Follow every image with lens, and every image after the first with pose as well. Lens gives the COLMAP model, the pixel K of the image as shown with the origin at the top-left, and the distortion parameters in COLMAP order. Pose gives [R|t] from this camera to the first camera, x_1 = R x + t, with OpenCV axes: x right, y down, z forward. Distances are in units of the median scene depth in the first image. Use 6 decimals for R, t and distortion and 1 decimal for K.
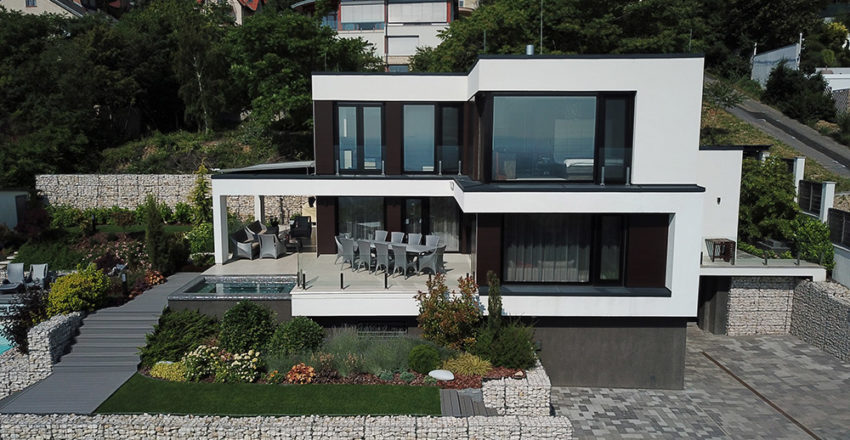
lens RADIAL K [[649.8, 0, 425.0], [0, 649.8, 220.0], [0, 0, 1]] dist [0.006163, 0.002793]
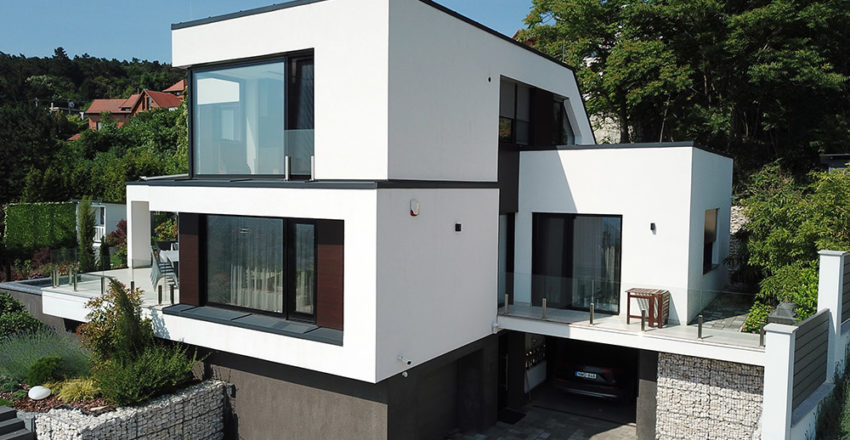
lens RADIAL K [[649.8, 0, 425.0], [0, 649.8, 220.0], [0, 0, 1]] dist [0.006163, 0.002793]
pose [[0.842792, 0.036297, -0.537014, 0.771916], [-0.078846, 0.995286, -0.056470, 0.019490], [0.532433, 0.089933, 0.841681, 0.455510]]
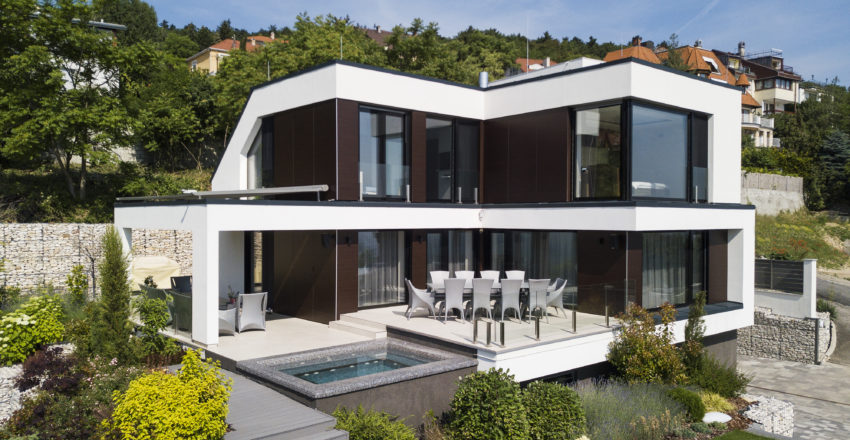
lens RADIAL K [[649.8, 0, 425.0], [0, 649.8, 220.0], [0, 0, 1]] dist [0.006163, 0.002793]
pose [[0.770802, 0.000459, 0.637075, -0.668959], [0.083462, 0.991308, -0.101695, 0.038859], [-0.631584, 0.131559, 0.764064, 0.482100]]
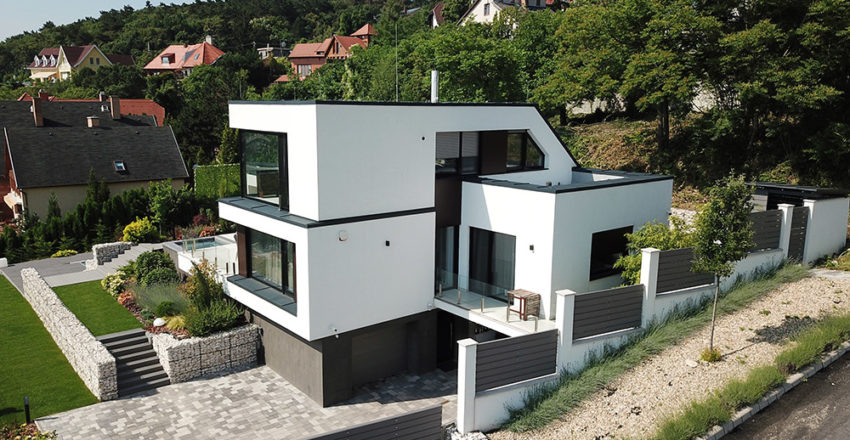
lens RADIAL K [[649.8, 0, 425.0], [0, 649.8, 220.0], [0, 0, 1]] dist [0.006163, 0.002793]
pose [[0.639498, 0.143070, -0.755363, 1.294614], [-0.109841, 0.989455, 0.094416, -0.172065], [0.760906, 0.022591, 0.648469, 0.420753]]
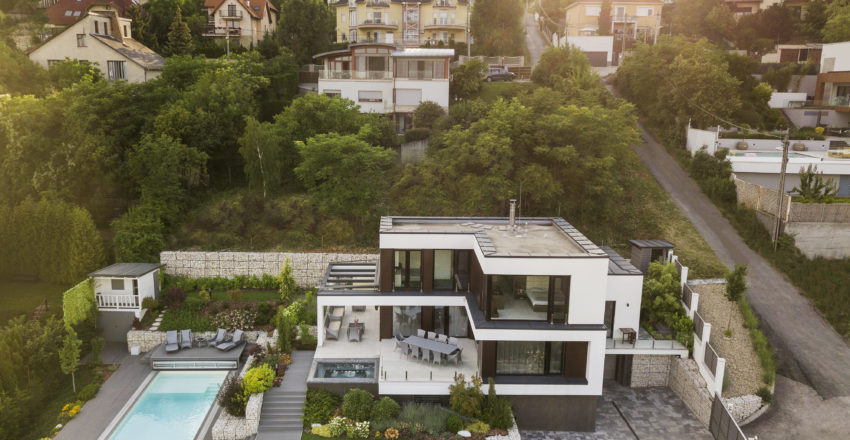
lens RADIAL K [[649.8, 0, 425.0], [0, 649.8, 220.0], [0, 0, 1]] dist [0.006163, 0.002793]
pose [[0.999524, 0.006646, 0.030133, -0.131474], [-0.008911, 0.997093, 0.075673, -0.460335], [-0.029543, -0.075906, 0.996677, -0.743177]]
